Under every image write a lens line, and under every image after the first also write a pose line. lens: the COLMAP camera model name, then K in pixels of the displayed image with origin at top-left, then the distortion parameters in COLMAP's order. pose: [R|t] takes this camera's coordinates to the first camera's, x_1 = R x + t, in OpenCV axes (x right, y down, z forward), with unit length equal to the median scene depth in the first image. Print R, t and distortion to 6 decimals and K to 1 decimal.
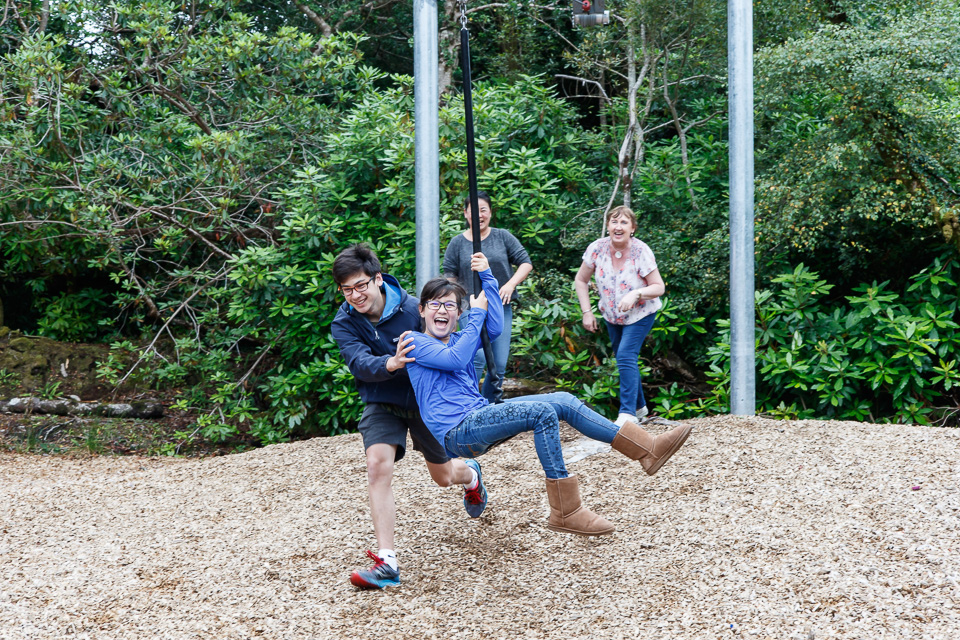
lens RADIAL K [[1891.9, 0, 489.7], [0, 1891.9, 320.6], [0, 0, 1]] dist [-0.002714, 0.044099]
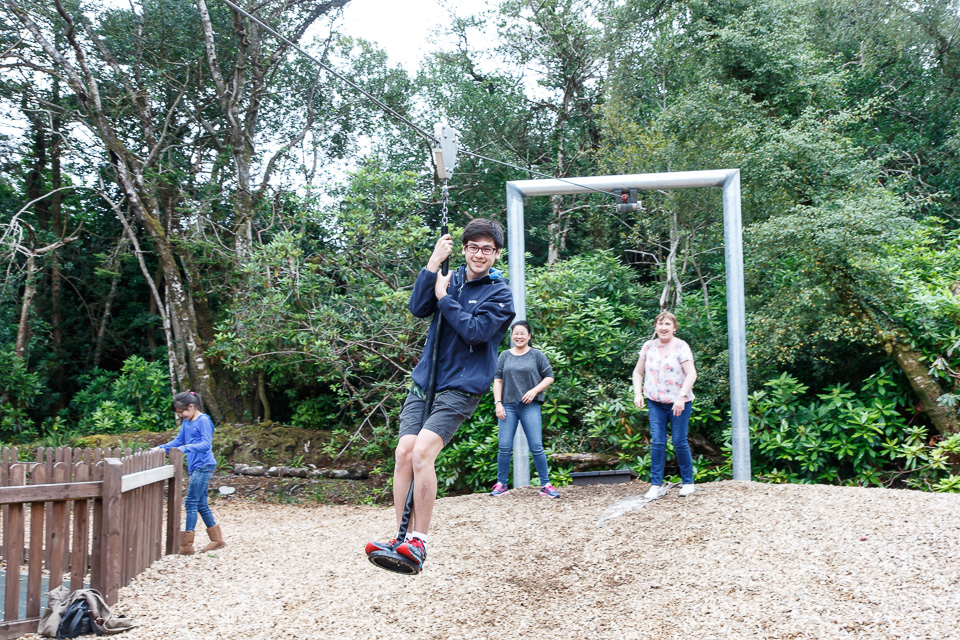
lens RADIAL K [[1172.6, 0, 483.8], [0, 1172.6, 322.0], [0, 0, 1]] dist [0.000805, 0.009678]
pose [[0.994298, -0.020289, -0.104692, 0.028221], [0.012460, 0.997113, -0.074905, -0.003753], [0.105910, 0.073173, 0.991680, 0.078905]]
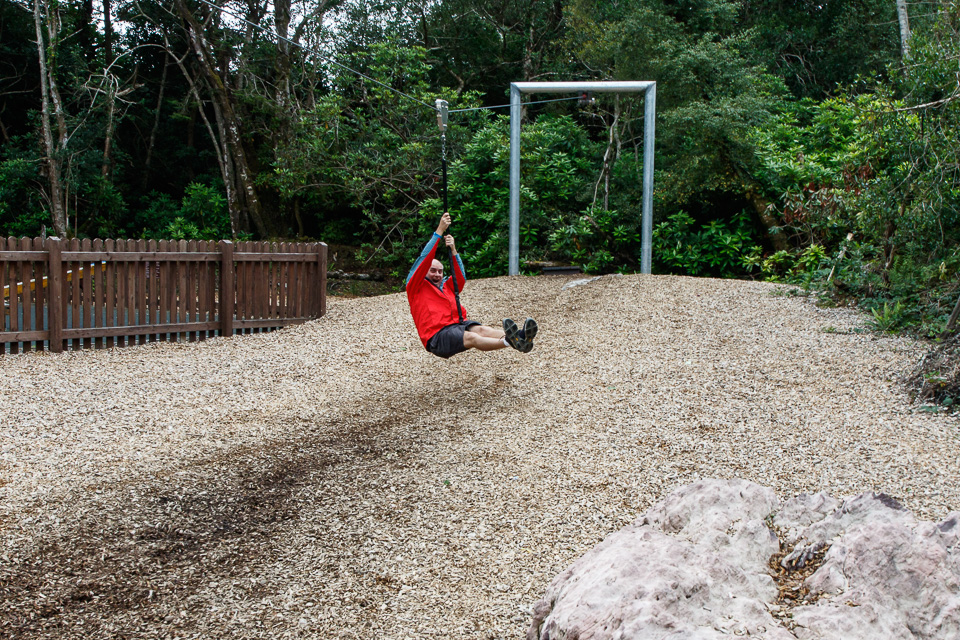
lens RADIAL K [[1223.7, 0, 479.6], [0, 1223.7, 391.4], [0, 0, 1]] dist [0.041087, 0.002821]
pose [[0.998299, 0.022907, -0.053616, 0.008728], [-0.016446, 0.992880, 0.117979, 0.014502], [0.055937, -0.116896, 0.991568, -0.437401]]
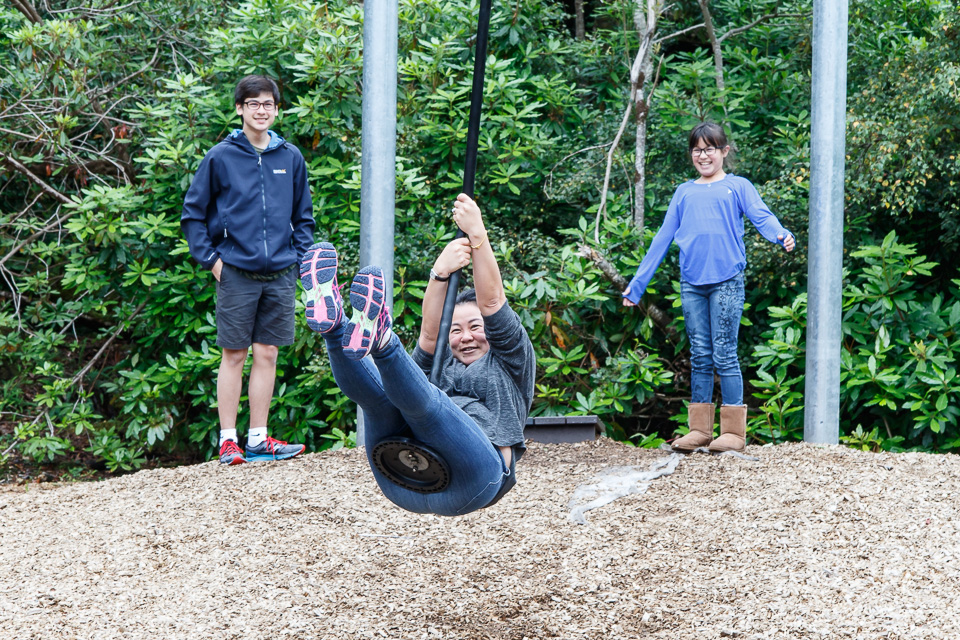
lens RADIAL K [[2586.5, 0, 533.9], [0, 2586.5, 341.9], [0, 0, 1]] dist [0.011480, -0.094537]
pose [[0.997832, 0.025822, 0.060530, -0.025451], [-0.026752, 0.999536, 0.014596, 0.000717], [-0.060125, -0.016183, 0.998060, 0.035444]]
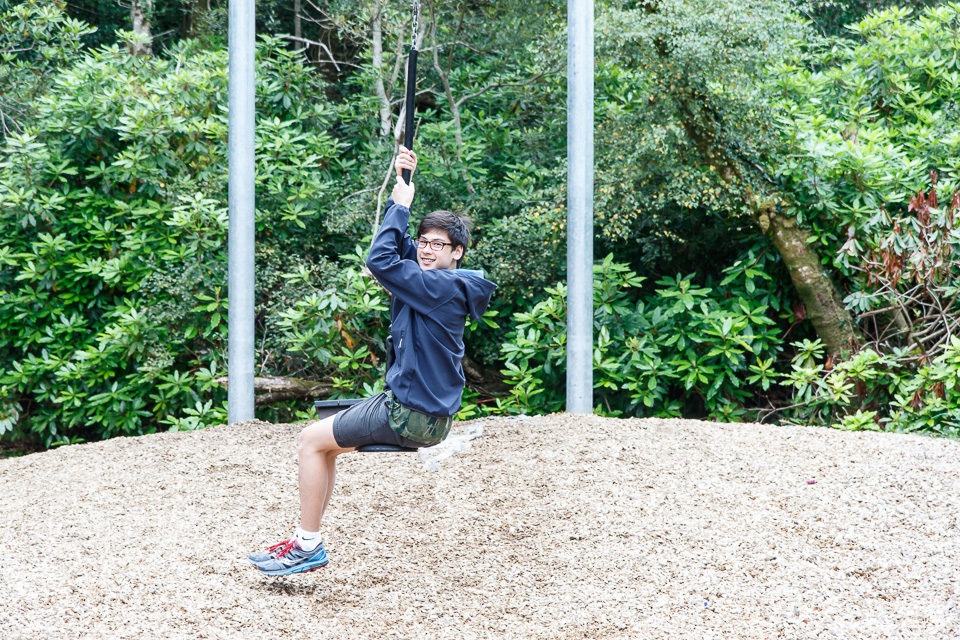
lens RADIAL K [[2286.0, 0, 478.6], [0, 2286.0, 322.0], [0, 0, 1]] dist [0.016946, -0.204165]
pose [[0.982244, 0.009441, 0.187370, -0.101345], [-0.009474, 0.999955, -0.000715, 0.004488], [-0.187369, -0.001073, 0.982289, -0.083778]]
